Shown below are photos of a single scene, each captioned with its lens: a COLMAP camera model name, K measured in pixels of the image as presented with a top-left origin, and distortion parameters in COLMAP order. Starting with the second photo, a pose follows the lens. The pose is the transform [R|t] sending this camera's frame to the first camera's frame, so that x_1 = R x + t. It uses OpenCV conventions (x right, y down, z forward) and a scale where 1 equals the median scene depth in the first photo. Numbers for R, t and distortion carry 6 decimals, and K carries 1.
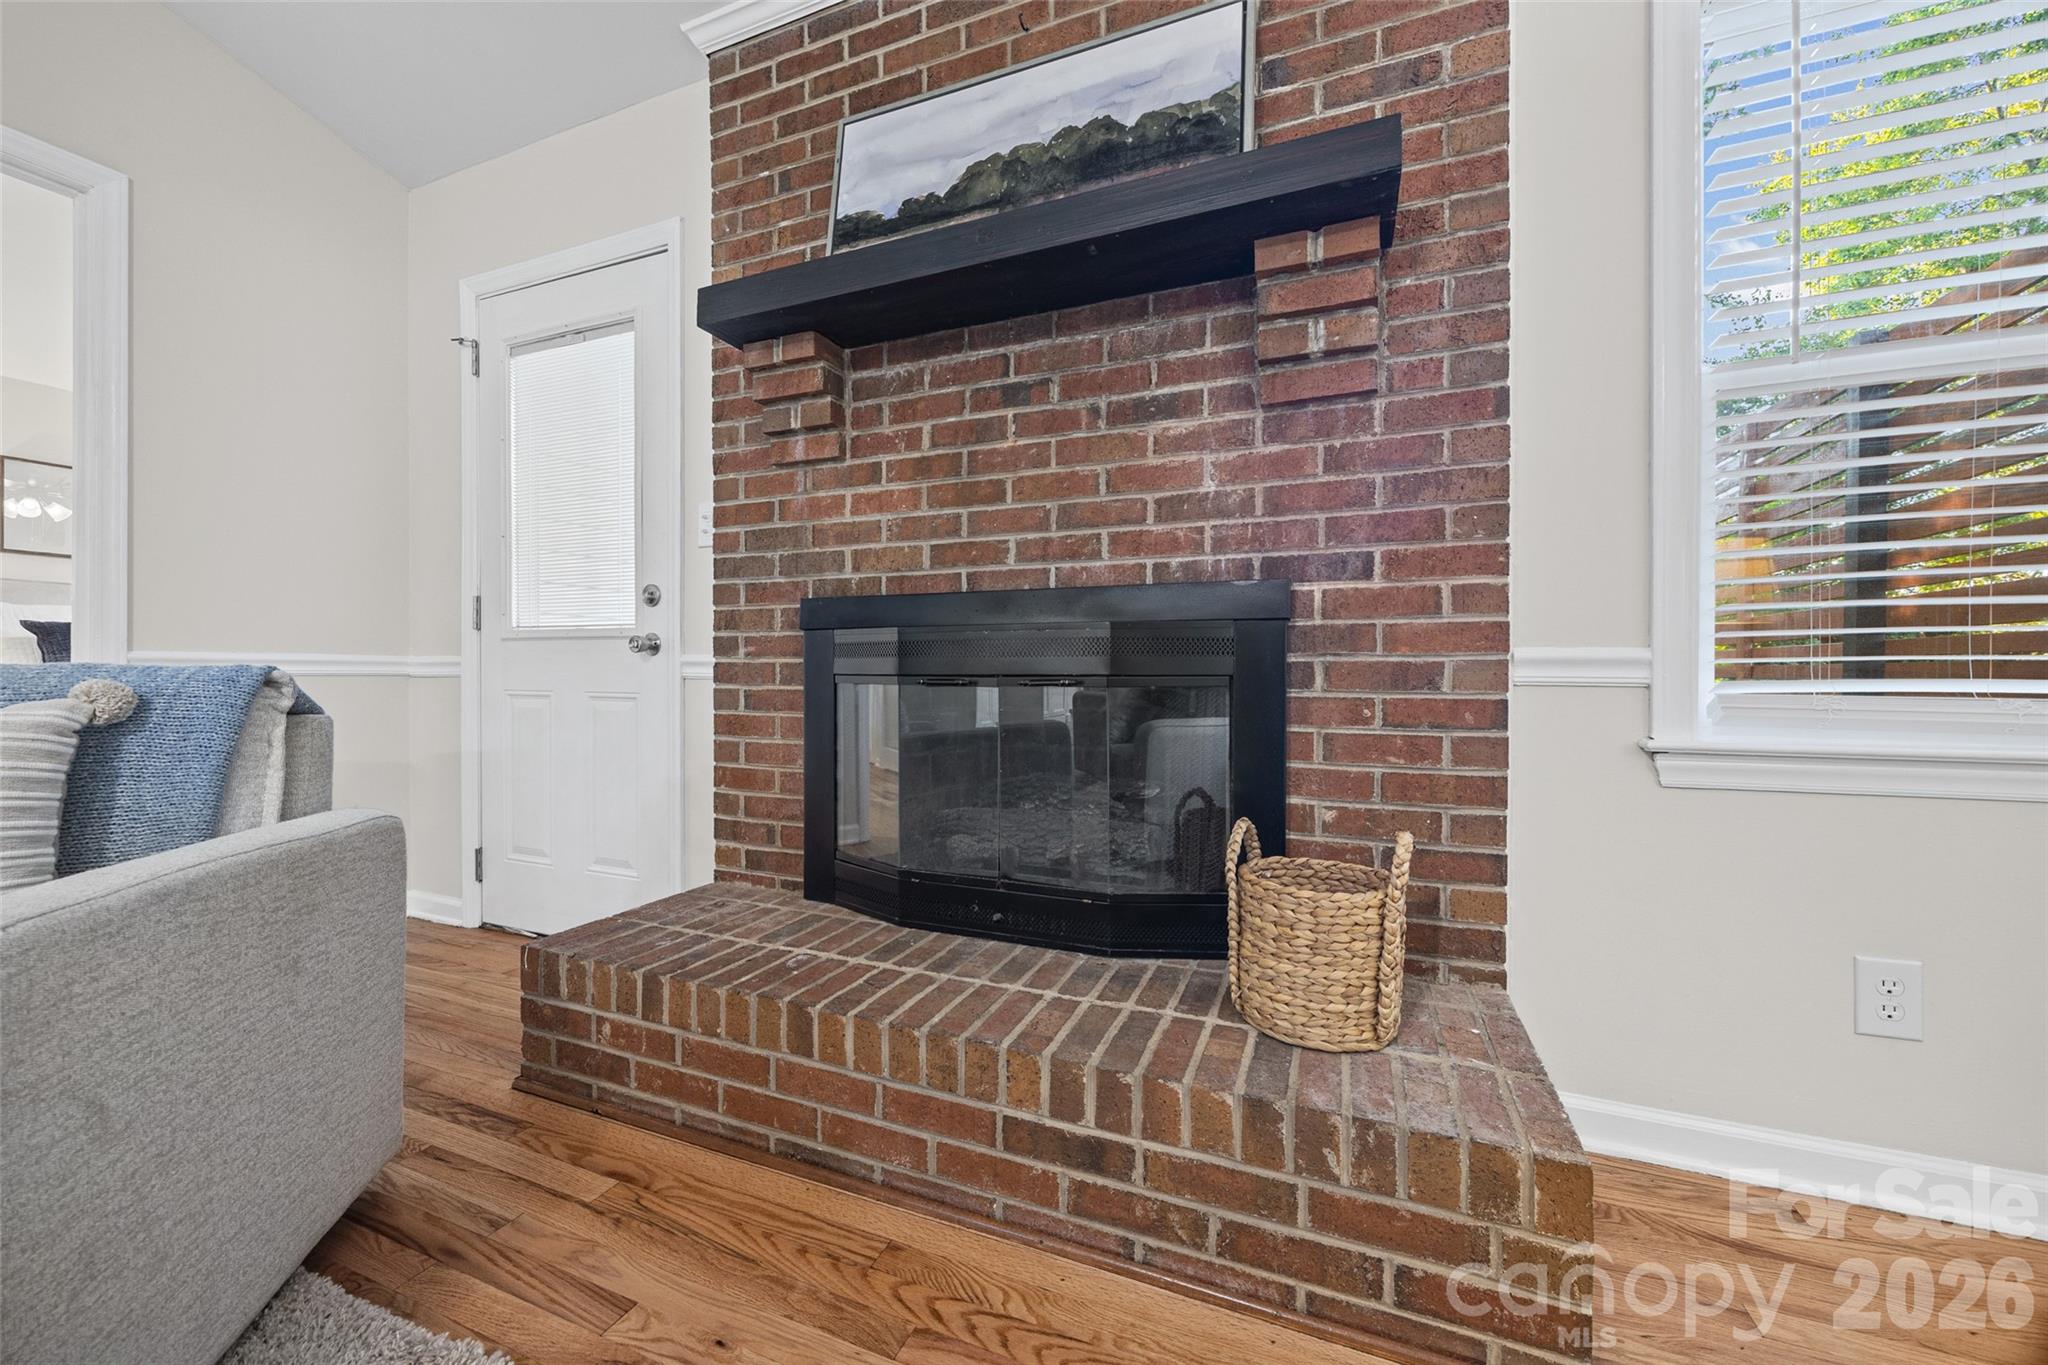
lens RADIAL K [[781.3, 0, 1022.6], [0, 781.3, 670.2], [0, 0, 1]] dist [-0.004187, -0.000367]
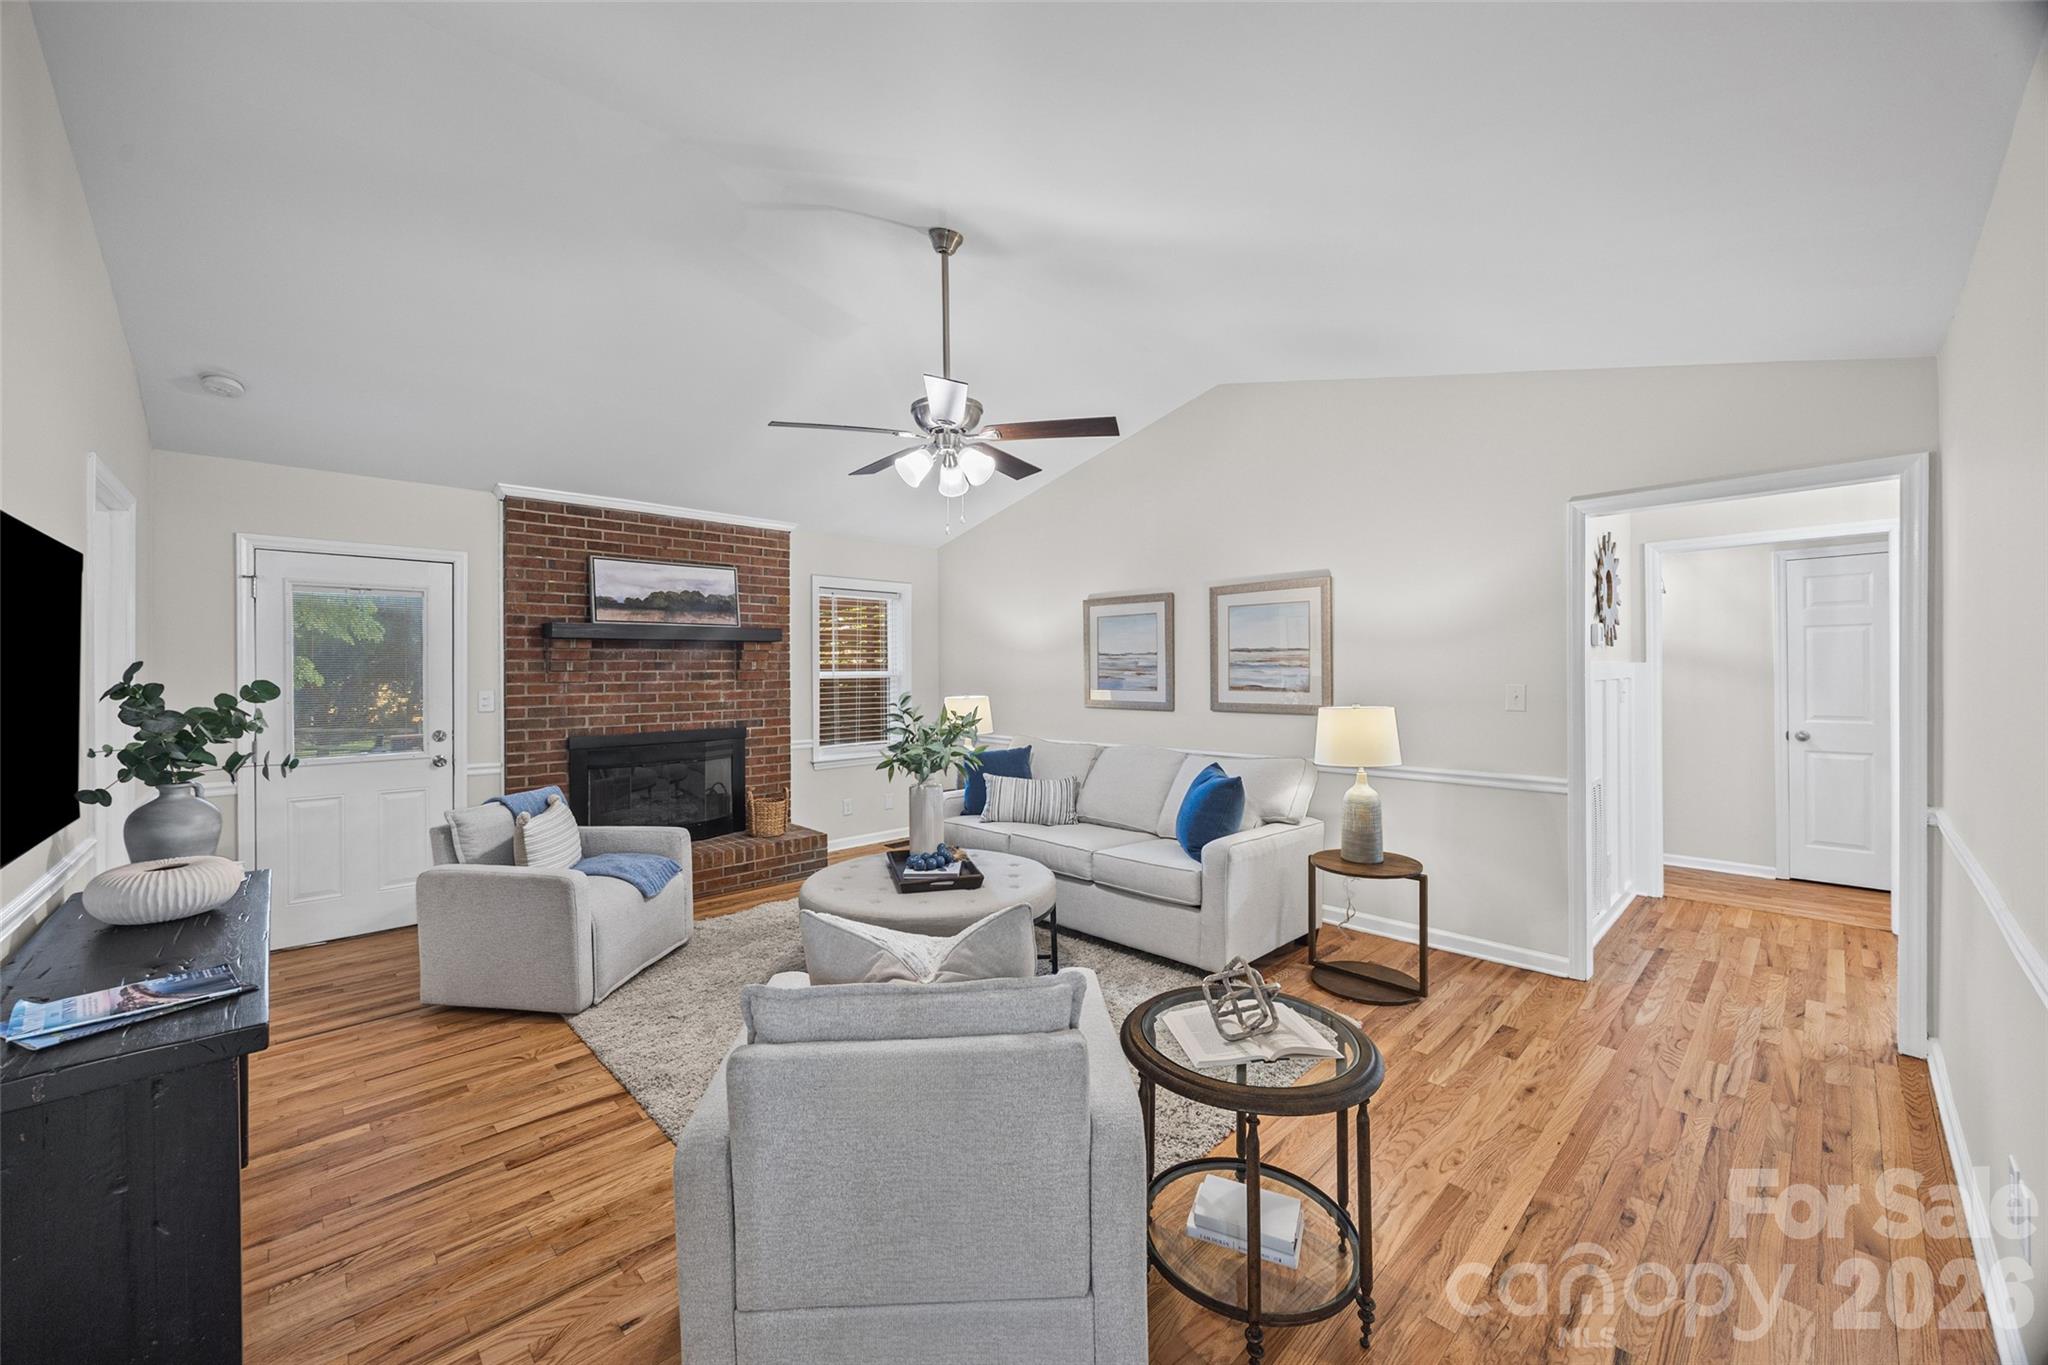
lens RADIAL K [[781.3, 0, 1005.2], [0, 781.3, 687.2], [0, 0, 1]] dist [-0.004187, -0.000367]
pose [[0.411719, -0.024425, 0.910983, -2.417016], [0.008616, 0.999700, 0.022909, -0.363317], [-0.911270, -0.001583, 0.411806, -1.585538]]
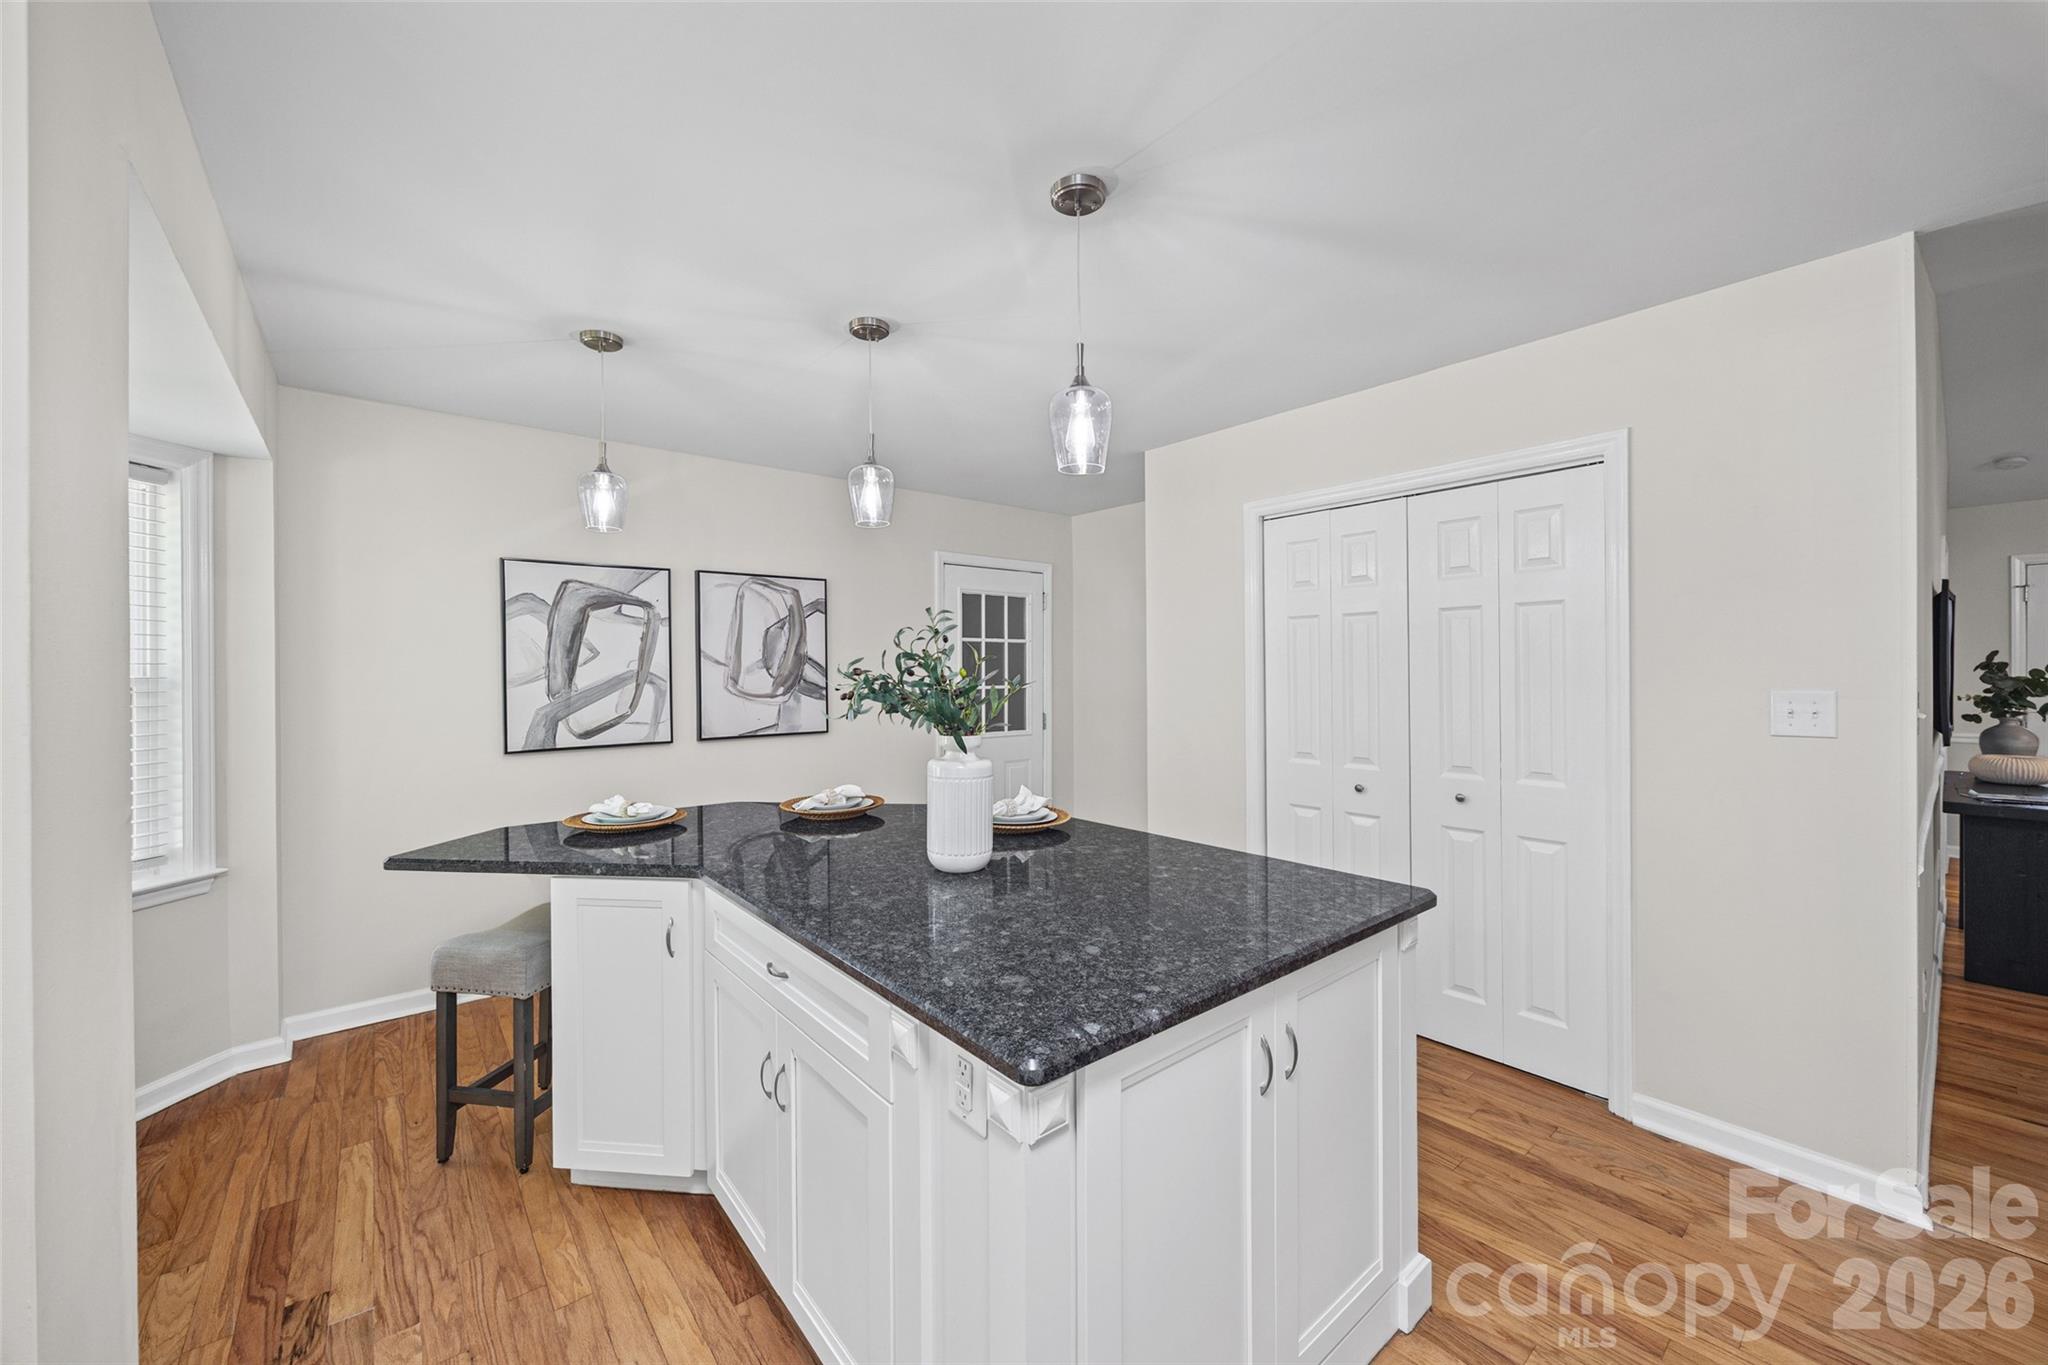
lens RADIAL K [[781.3, 0, 1023.9], [0, 781.3, 666.9], [0, 0, 1]] dist [-0.004187, -0.000367]
pose [[0.889541, -0.010492, -0.456734, -3.502344], [0.011240, 0.999936, -0.001080, -0.369149], [0.456716, -0.004173, 0.889603, -3.430854]]
